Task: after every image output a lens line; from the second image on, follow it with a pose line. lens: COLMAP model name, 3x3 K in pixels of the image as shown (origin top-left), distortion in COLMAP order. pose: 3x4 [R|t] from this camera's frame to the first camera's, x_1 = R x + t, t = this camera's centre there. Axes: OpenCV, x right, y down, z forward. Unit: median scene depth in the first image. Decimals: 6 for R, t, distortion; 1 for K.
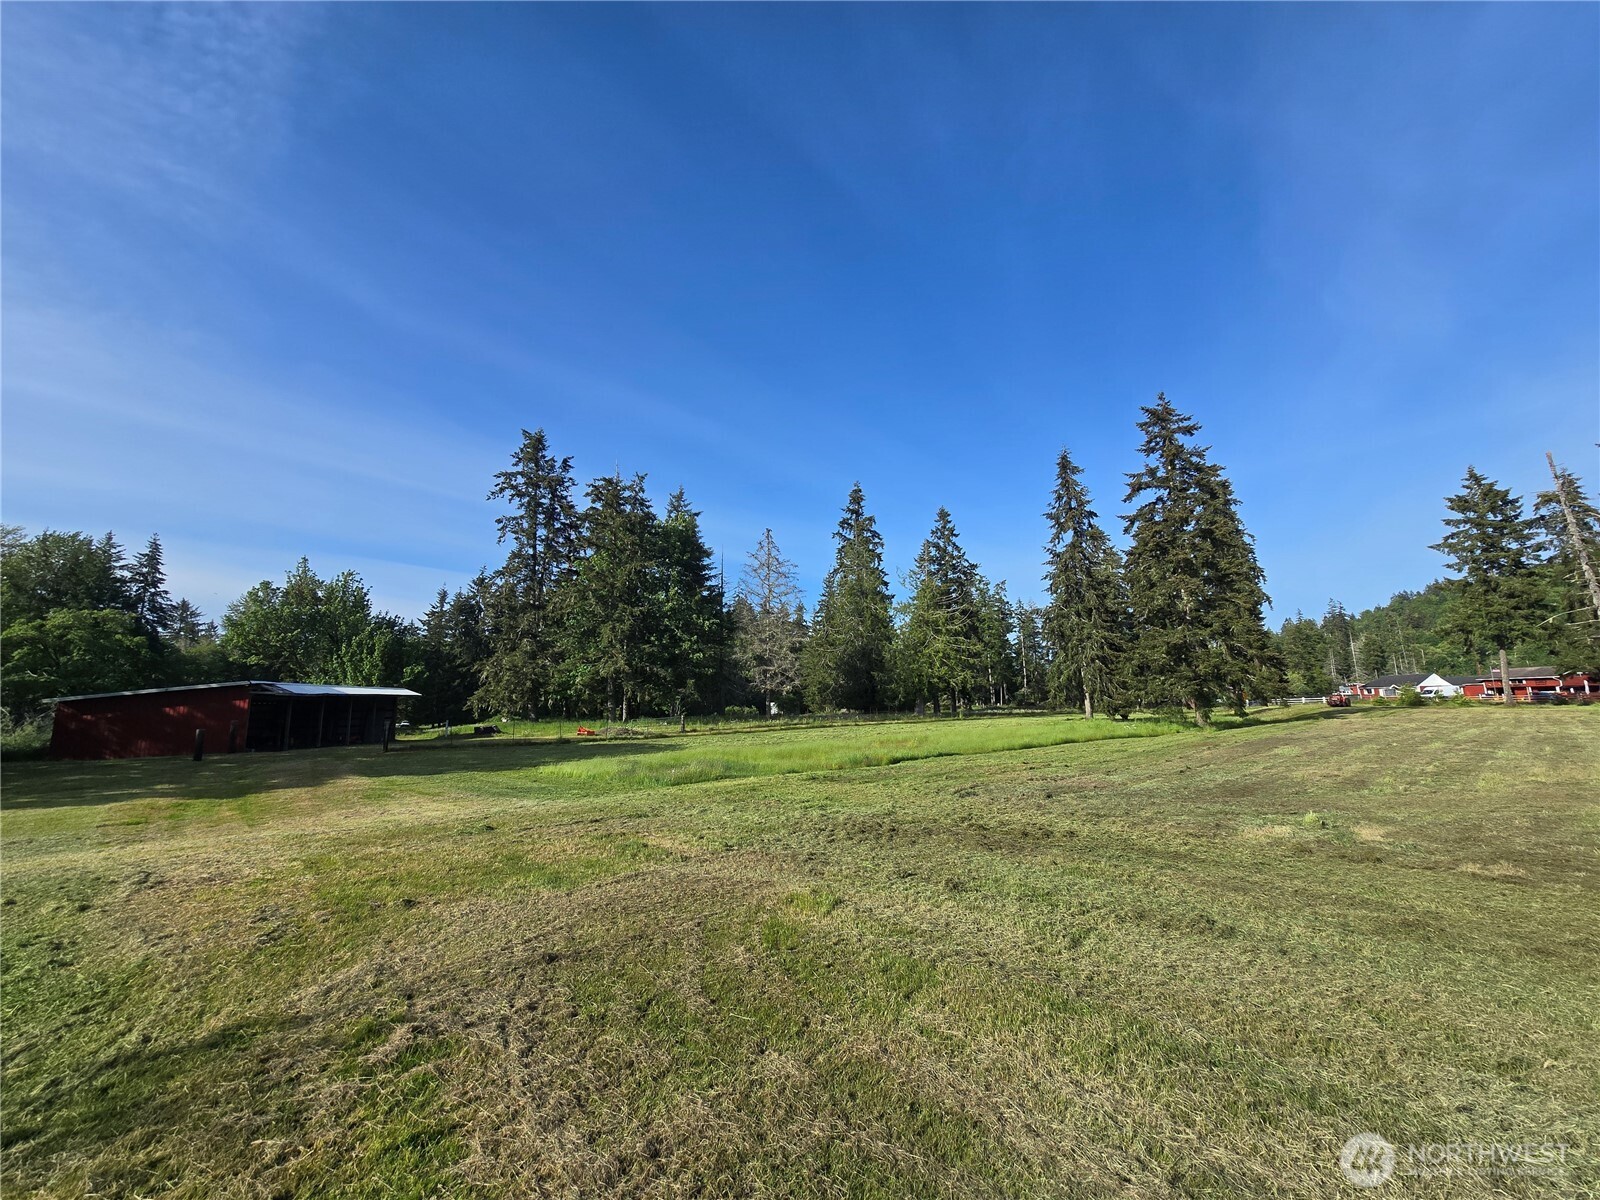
lens RADIAL K [[659.7, 0, 800.0], [0, 659.7, 600.0], [0, 0, 1]] dist [0.000521, 0.000464]
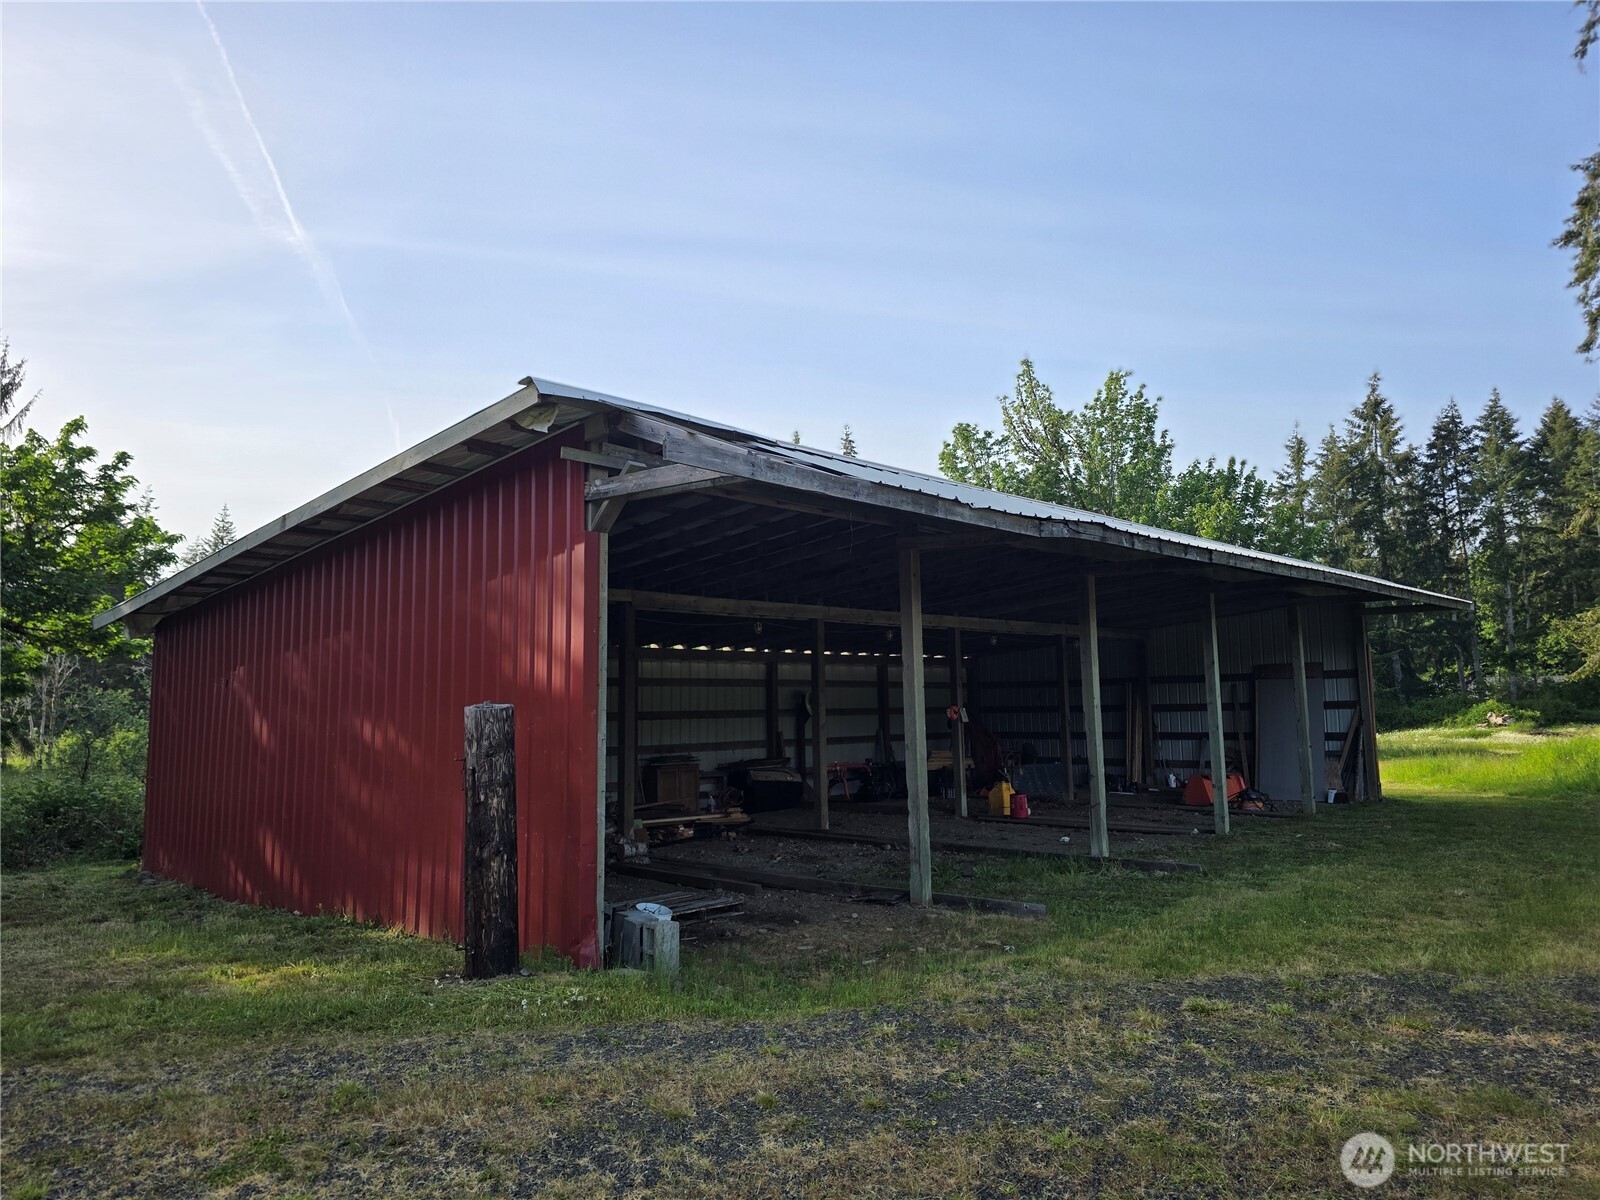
lens RADIAL K [[1050.0, 0, 800.0], [0, 1050.0, 600.0], [0, 0, 1]] dist [0.089749, -0.097116]
pose [[0.617454, -0.096794, -0.780629, -0.185145], [0.156729, 0.987640, 0.001506, 0.042360], [0.770835, -0.123277, 0.624993, 0.254261]]
